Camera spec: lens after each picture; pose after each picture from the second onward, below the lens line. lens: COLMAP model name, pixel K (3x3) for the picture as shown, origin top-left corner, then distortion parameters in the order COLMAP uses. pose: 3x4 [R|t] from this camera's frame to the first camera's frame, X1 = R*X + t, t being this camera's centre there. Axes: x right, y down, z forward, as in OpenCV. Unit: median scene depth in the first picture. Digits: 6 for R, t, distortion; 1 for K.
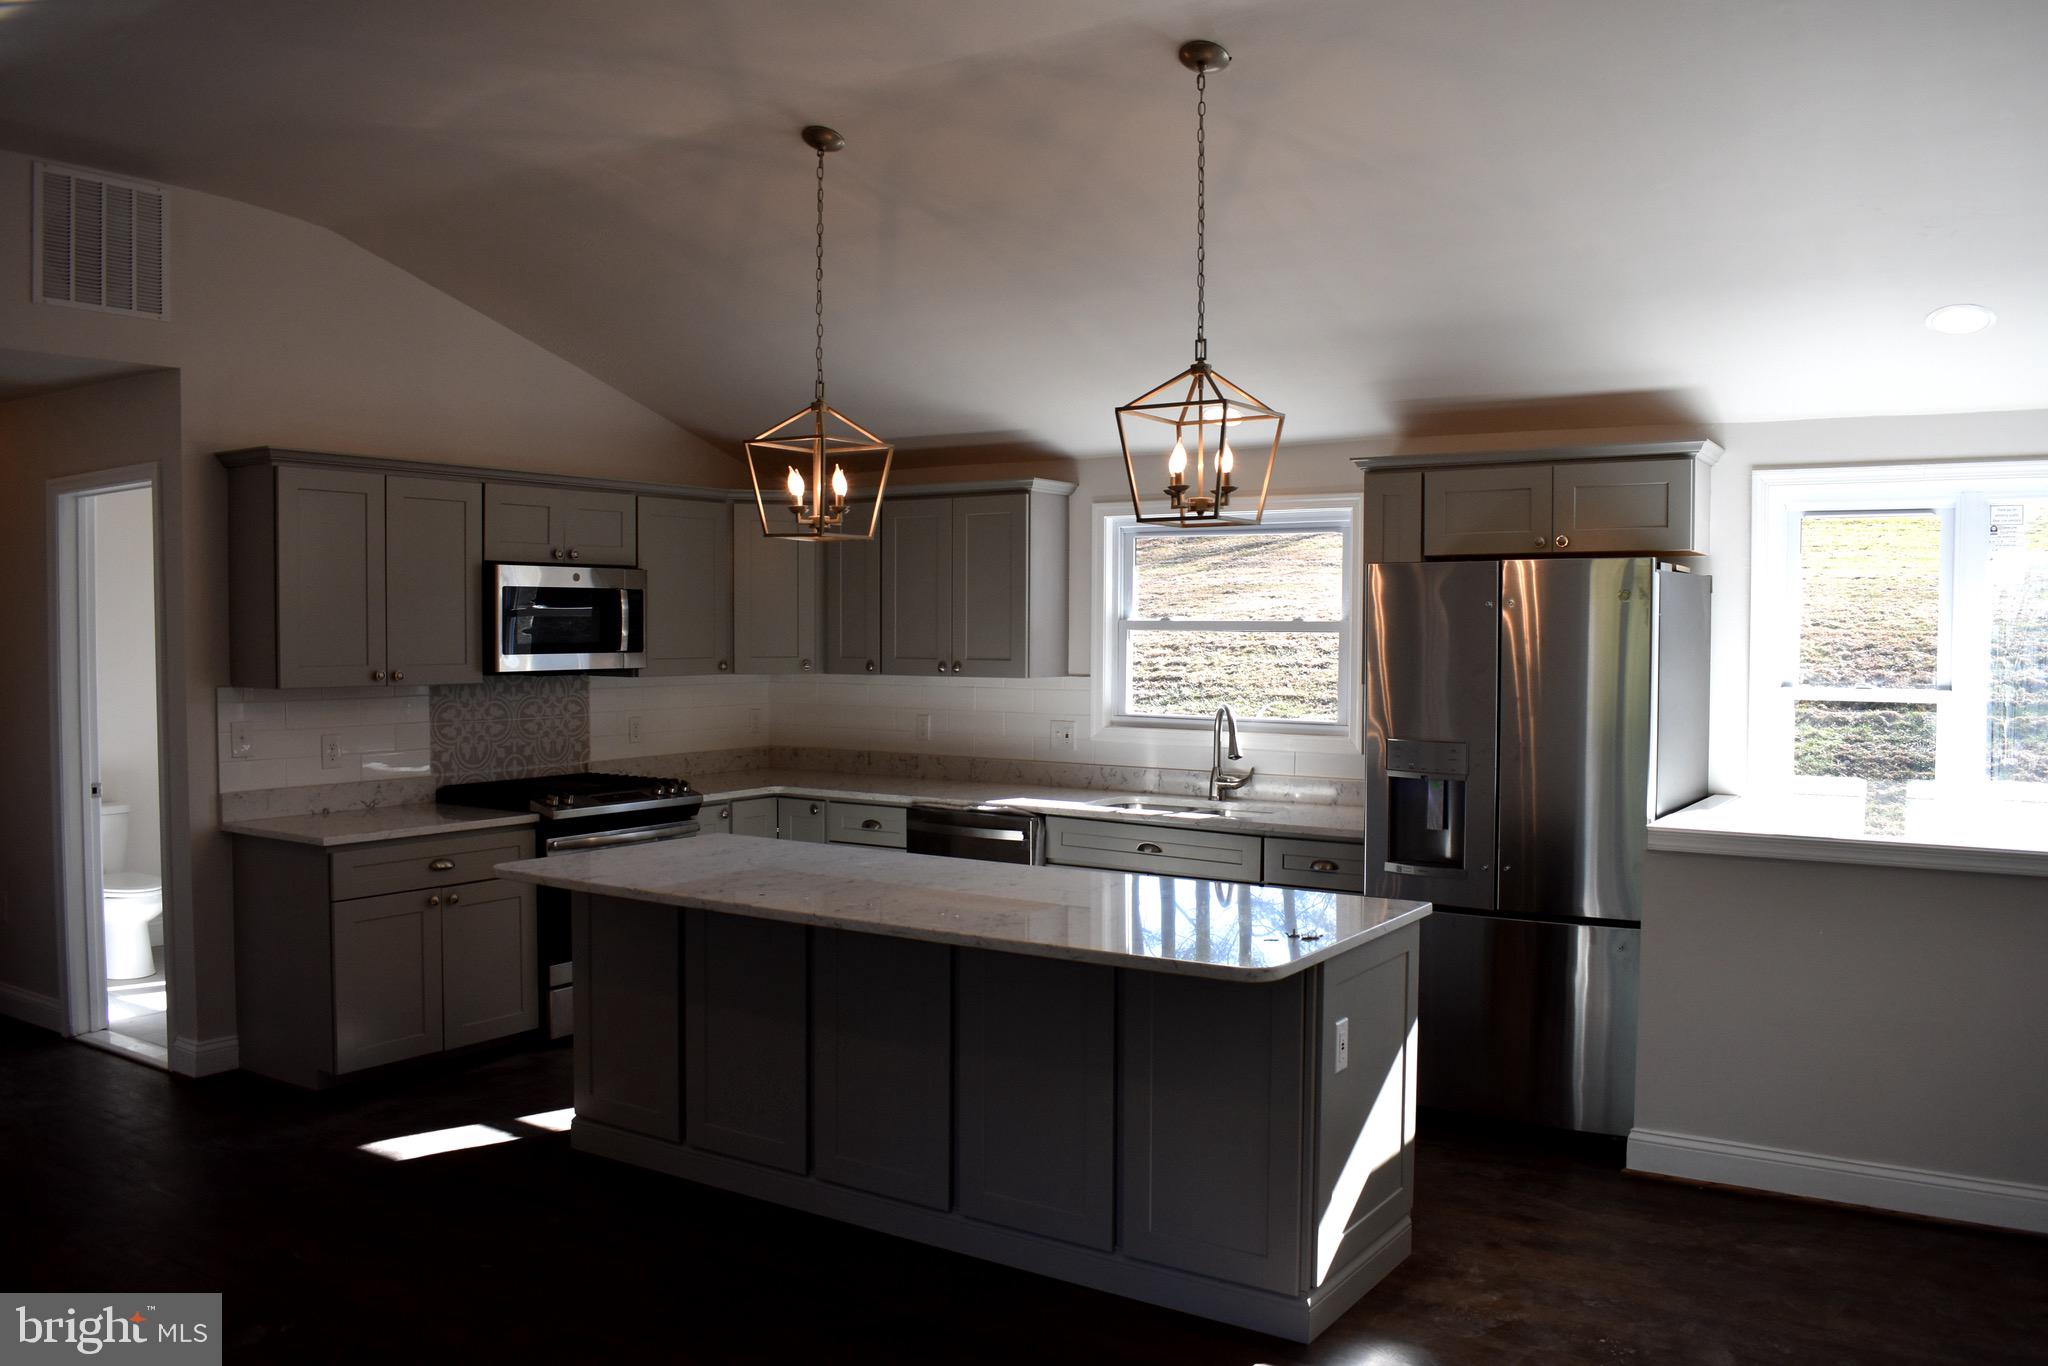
lens RADIAL K [[1603.1, 0, 1044.8], [0, 1603.1, 683.6], [0, 0, 1]] dist [-0.095096, 0.016032]
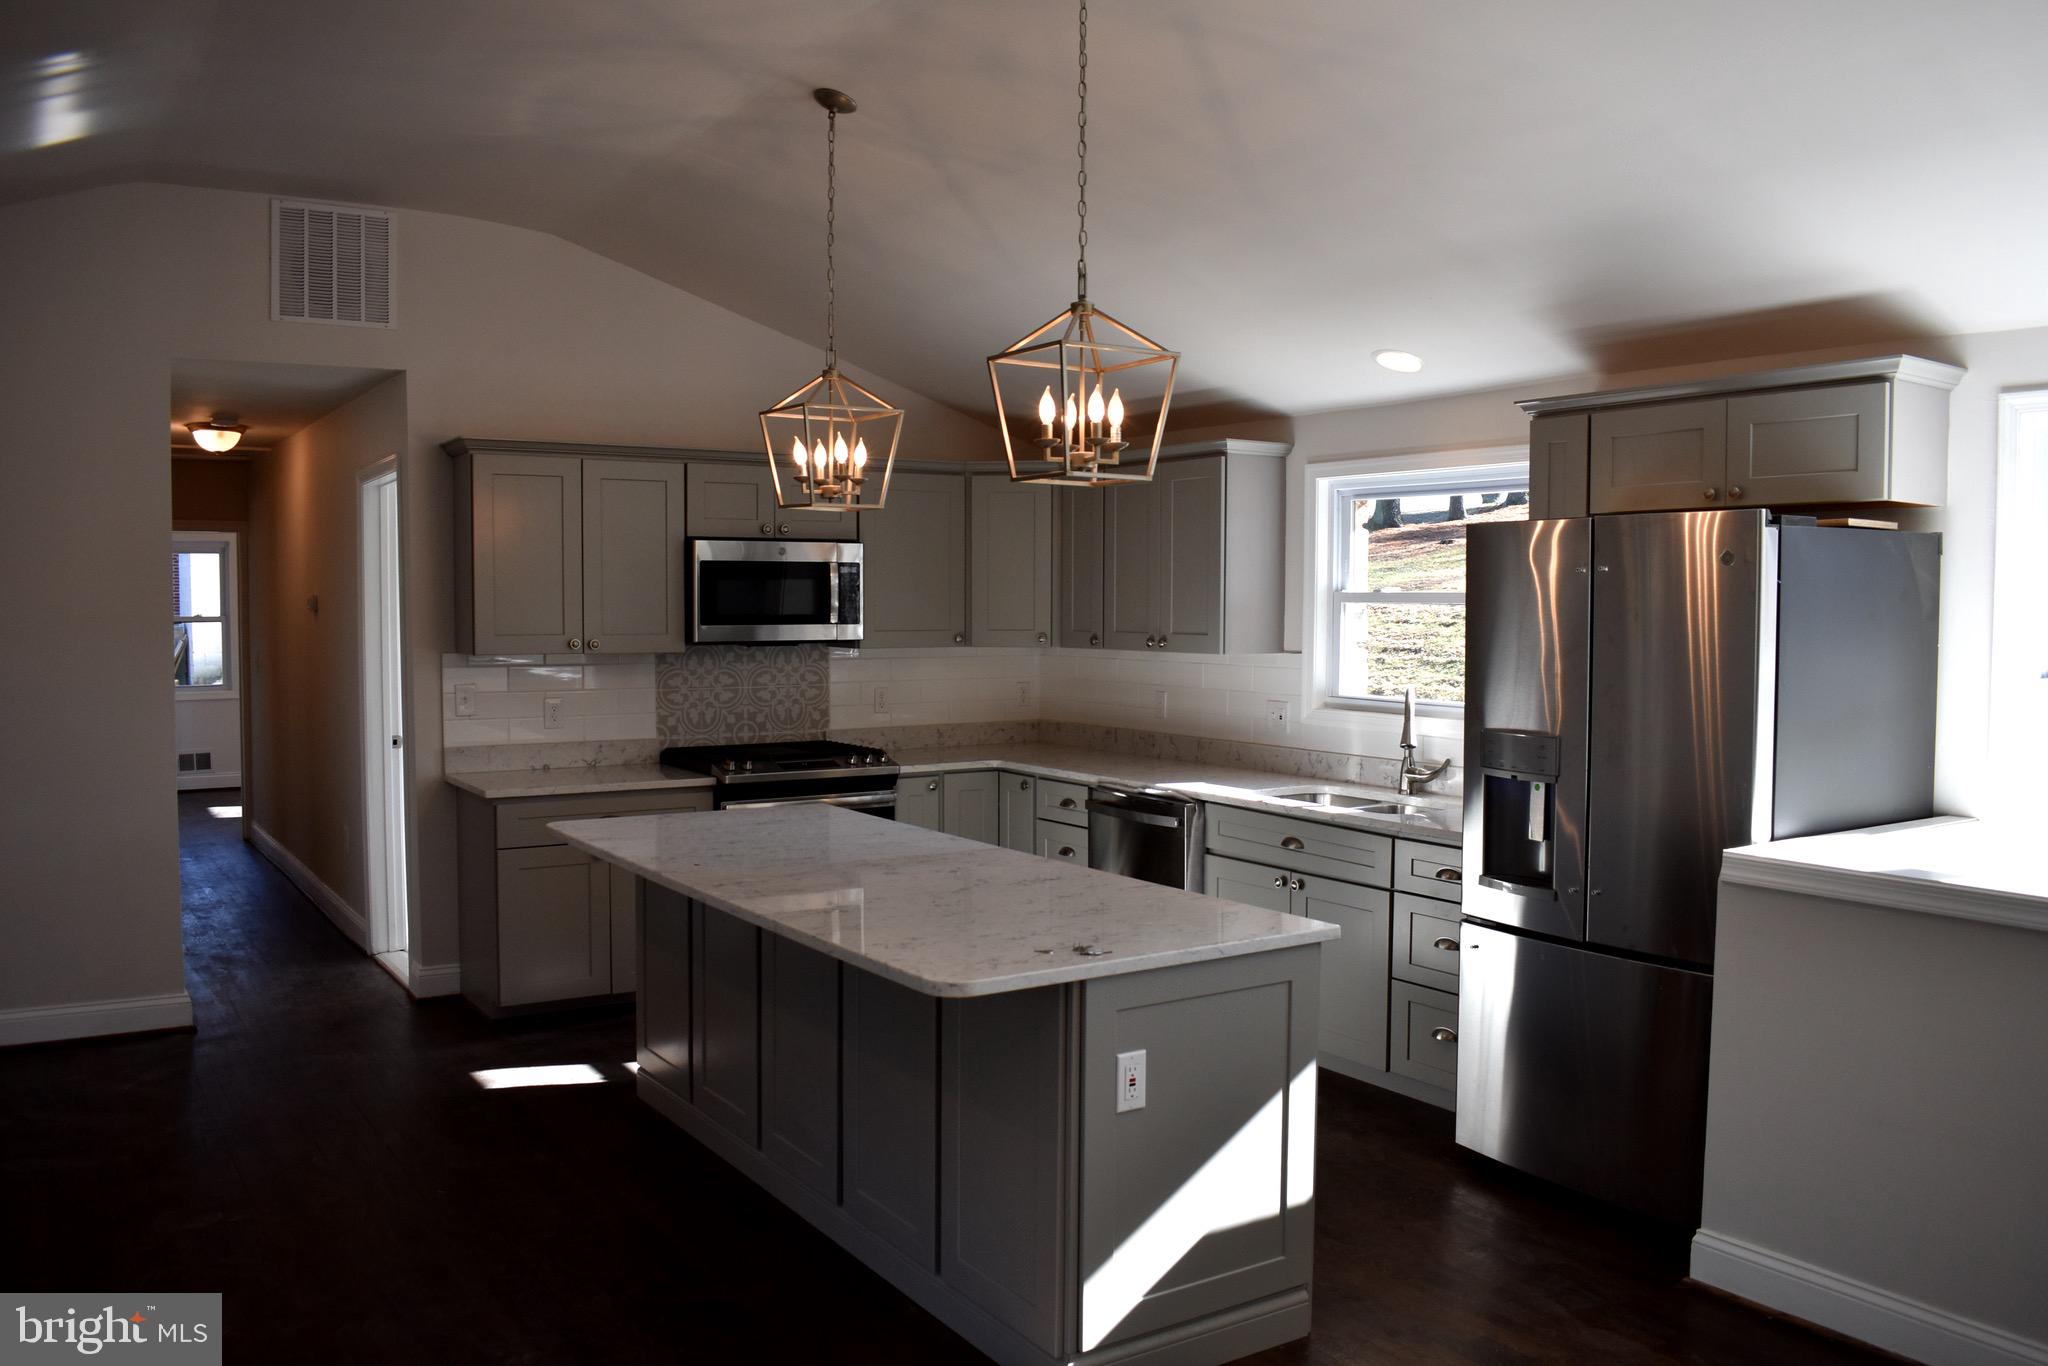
lens RADIAL K [[1603.1, 0, 1025.5], [0, 1603.1, 685.1], [0, 0, 1]] dist [-0.095096, 0.016032]
pose [[0.919312, 0.019747, -0.393034, 0.292986], [-0.013432, 0.999733, 0.018812, -0.001634], [0.393301, -0.012015, 0.919331, 0.115315]]
